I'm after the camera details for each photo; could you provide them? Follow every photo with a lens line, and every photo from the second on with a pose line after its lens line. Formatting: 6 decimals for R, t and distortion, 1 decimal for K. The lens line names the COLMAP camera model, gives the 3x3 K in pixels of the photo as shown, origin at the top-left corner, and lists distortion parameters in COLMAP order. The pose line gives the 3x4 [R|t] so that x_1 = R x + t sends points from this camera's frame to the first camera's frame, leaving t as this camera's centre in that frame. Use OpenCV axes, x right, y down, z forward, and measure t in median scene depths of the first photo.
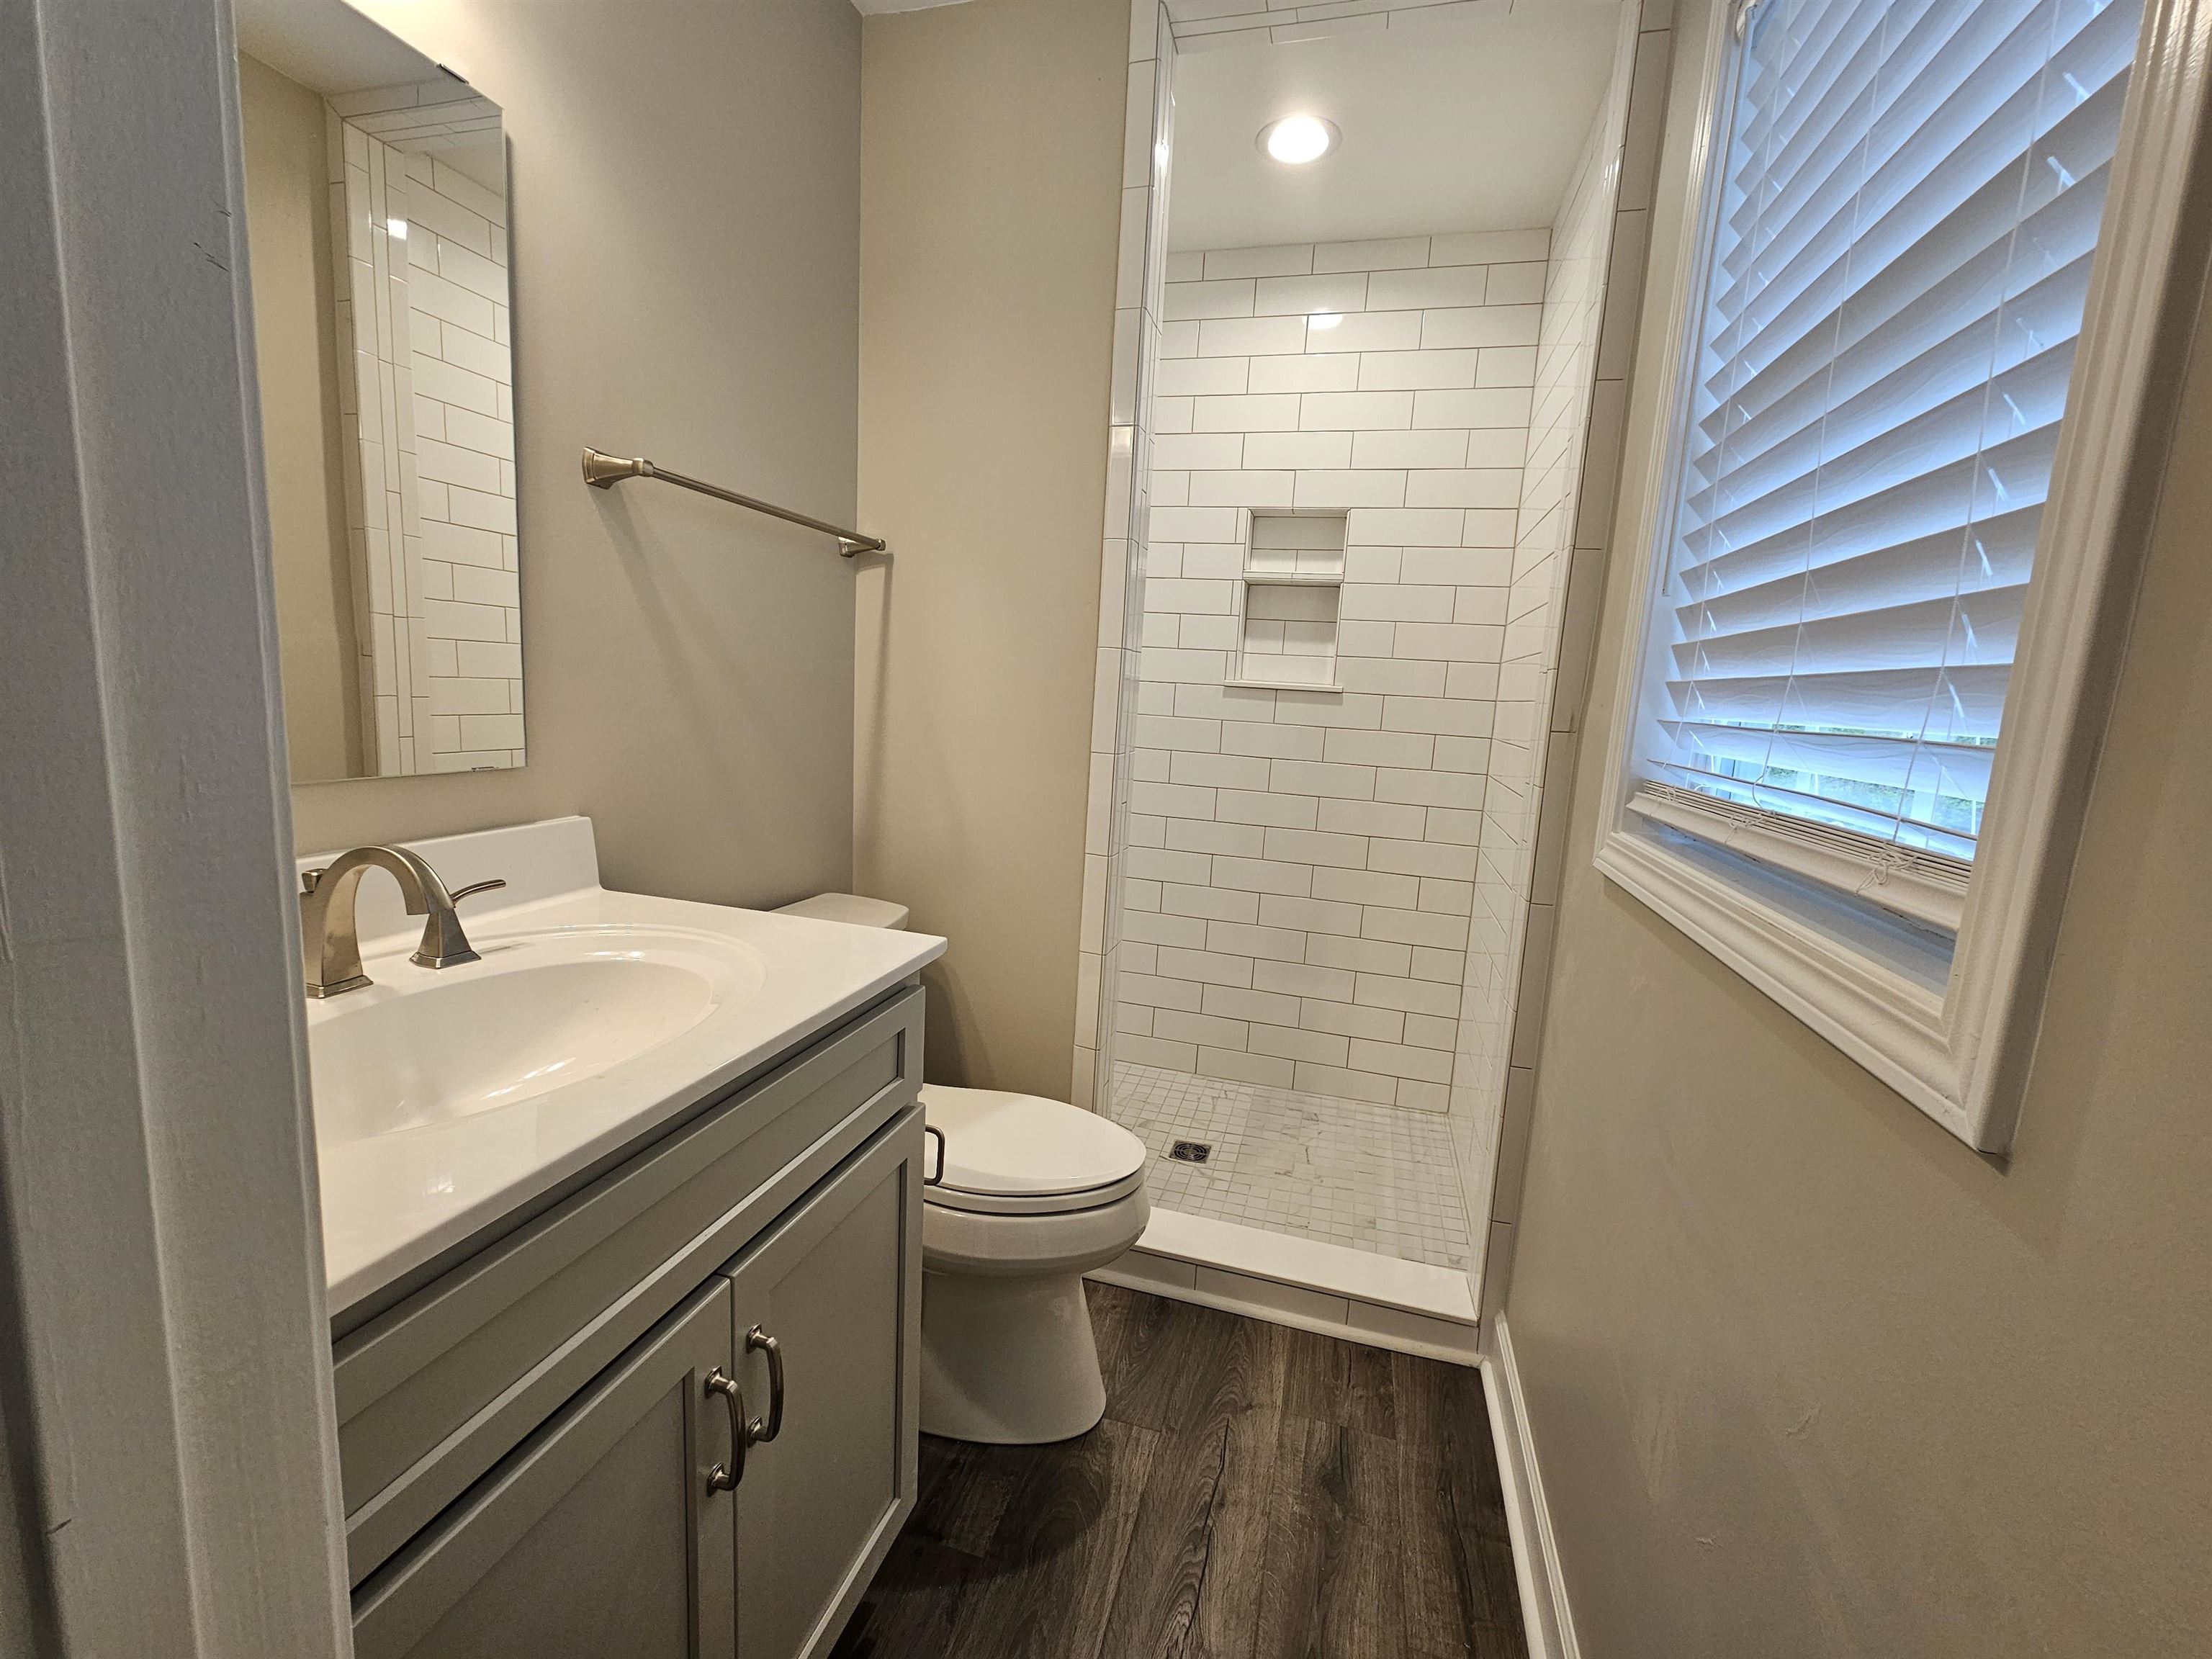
lens RADIAL K [[902.6, 0, 1123.5], [0, 902.6, 826.3], [0, 0, 1]] dist [-0.000580, 0.000566]
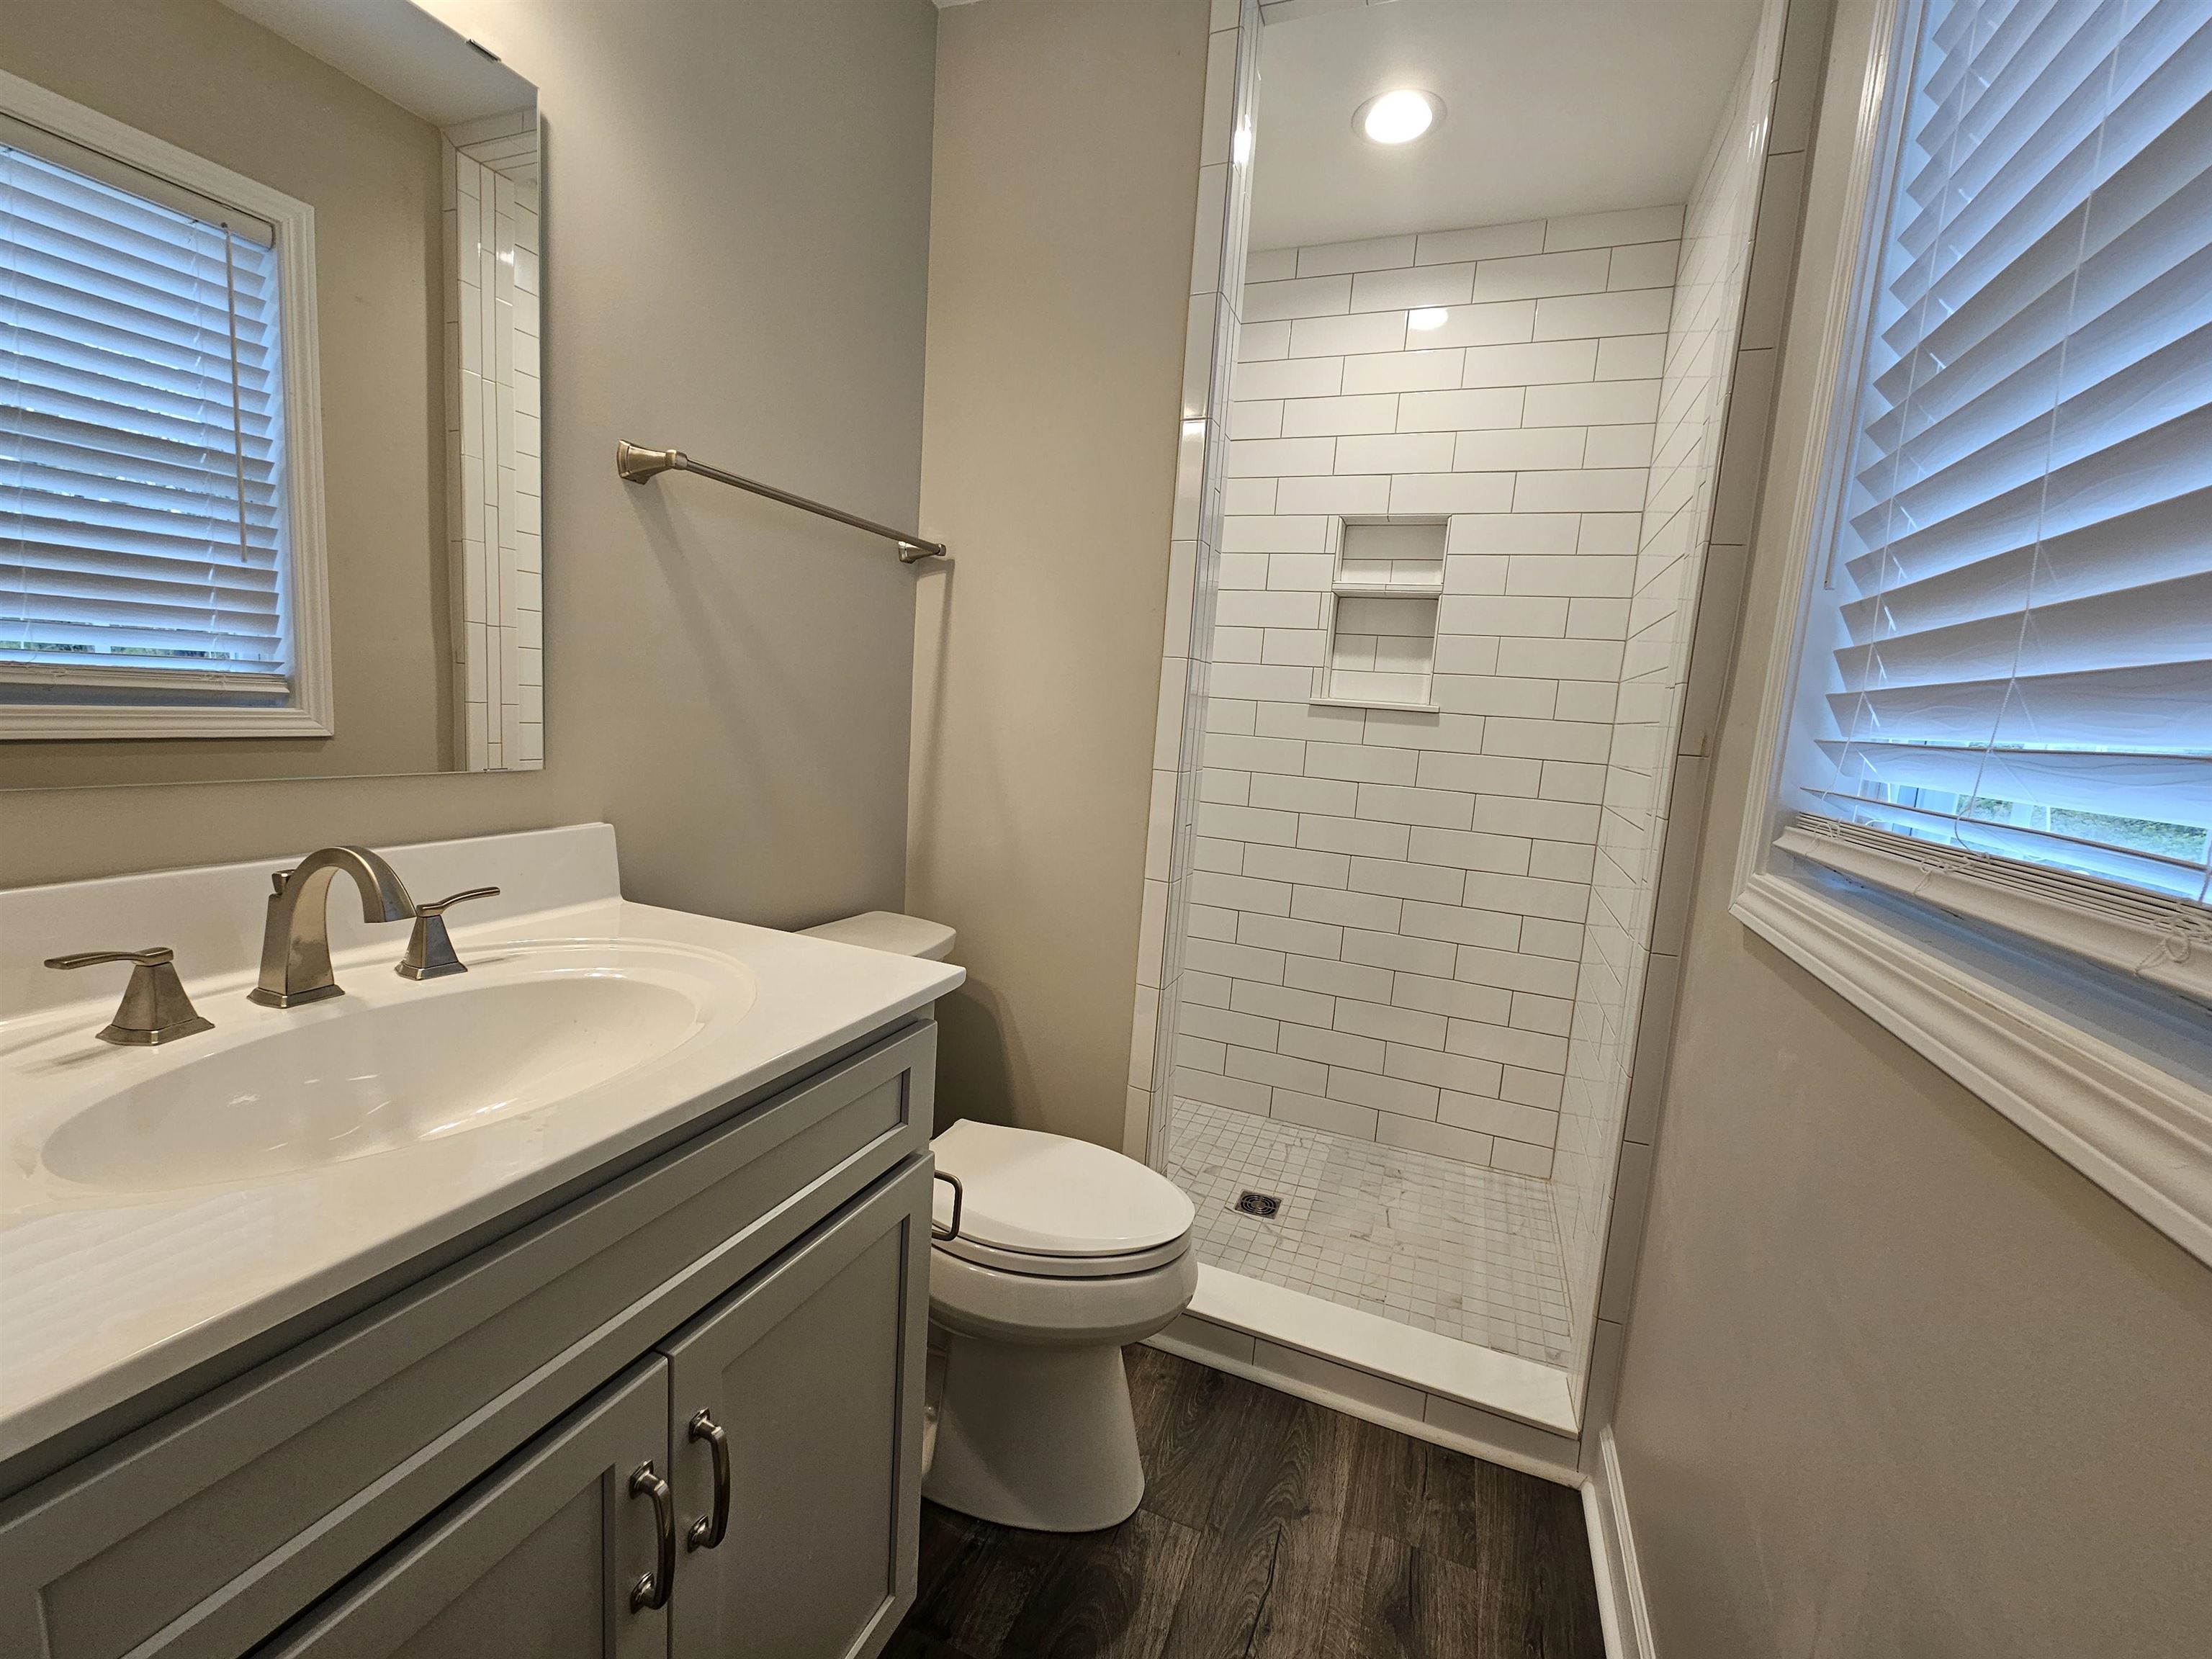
lens RADIAL K [[902.6, 0, 1123.5], [0, 902.6, 826.3], [0, 0, 1]] dist [-0.000580, 0.000566]
pose [[0.993975, 0.025929, -0.106493, 0.042486], [-0.028683, 0.999290, -0.024412, -0.000123], [0.105784, 0.027319, 0.994014, 0.093210]]
